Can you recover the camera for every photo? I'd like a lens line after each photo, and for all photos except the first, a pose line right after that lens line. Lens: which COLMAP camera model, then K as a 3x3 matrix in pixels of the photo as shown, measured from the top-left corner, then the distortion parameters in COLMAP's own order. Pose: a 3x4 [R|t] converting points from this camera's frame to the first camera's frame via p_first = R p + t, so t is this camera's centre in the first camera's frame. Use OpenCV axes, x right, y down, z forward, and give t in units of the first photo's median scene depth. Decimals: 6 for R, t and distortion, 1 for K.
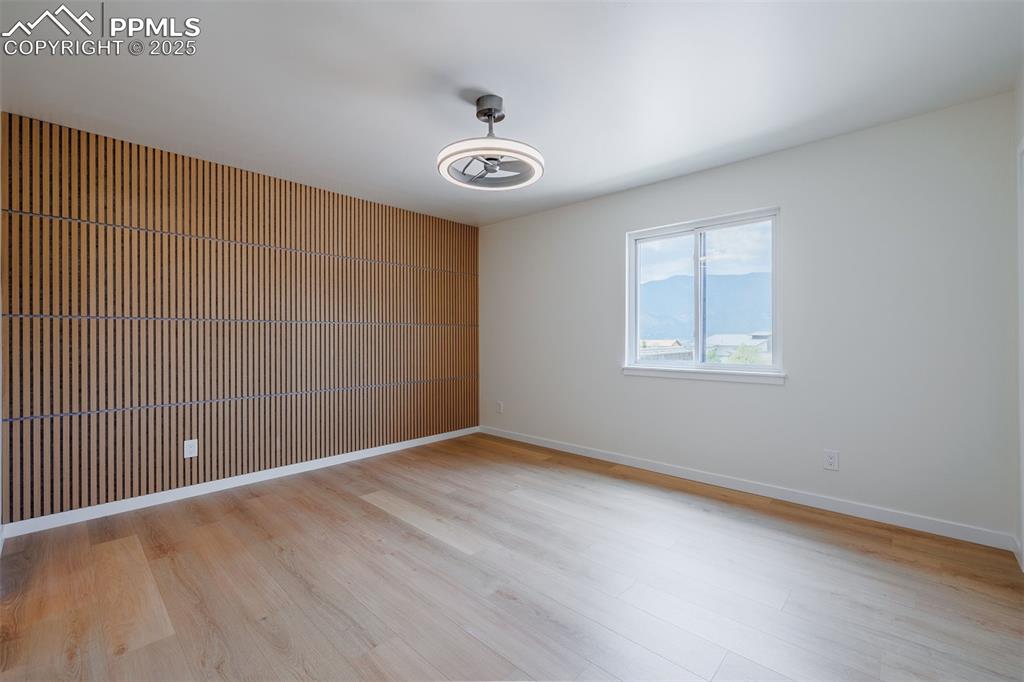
lens RADIAL K [[431.6, 0, 519.1], [0, 431.6, 337.0], [0, 0, 1]] dist [-0.000096, -0.000160]
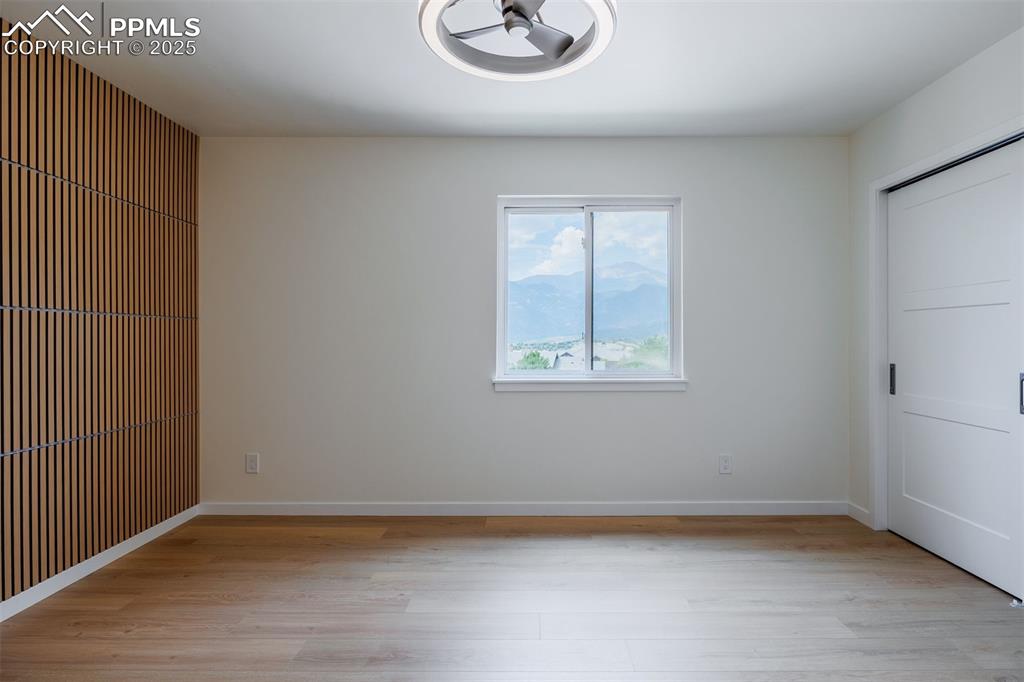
lens RADIAL K [[523.7, 0, 532.8], [0, 523.7, 342.2], [0, 0, 1]] dist [-0.001412, 0.000163]
pose [[0.733066, -0.000416, 0.680157, -0.393593], [0.000399, 1.000000, 0.000181, 0.006470], [-0.680157, 0.000139, 0.733066, 0.402057]]
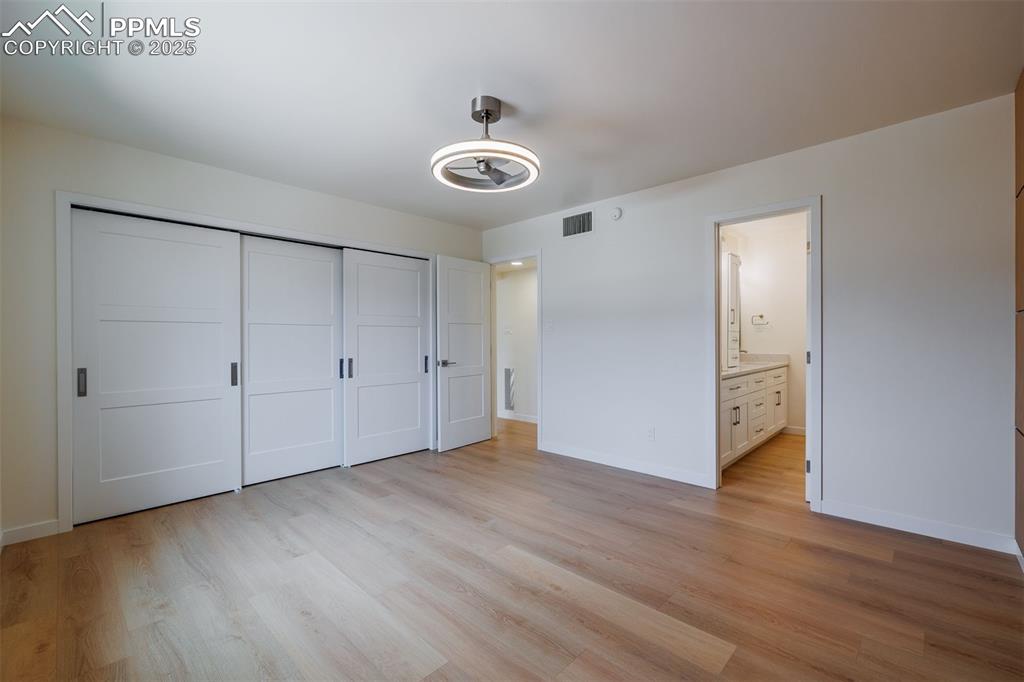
lens RADIAL K [[431.6, 0, 519.1], [0, 431.6, 337.0], [0, 0, 1]] dist [-0.000096, -0.000160]
pose [[-0.999696, 0.008555, 0.023123, -0.127255], [0.008548, 0.999963, -0.000384, -0.008029], [-0.023125, -0.000186, -0.999733, 1.579258]]
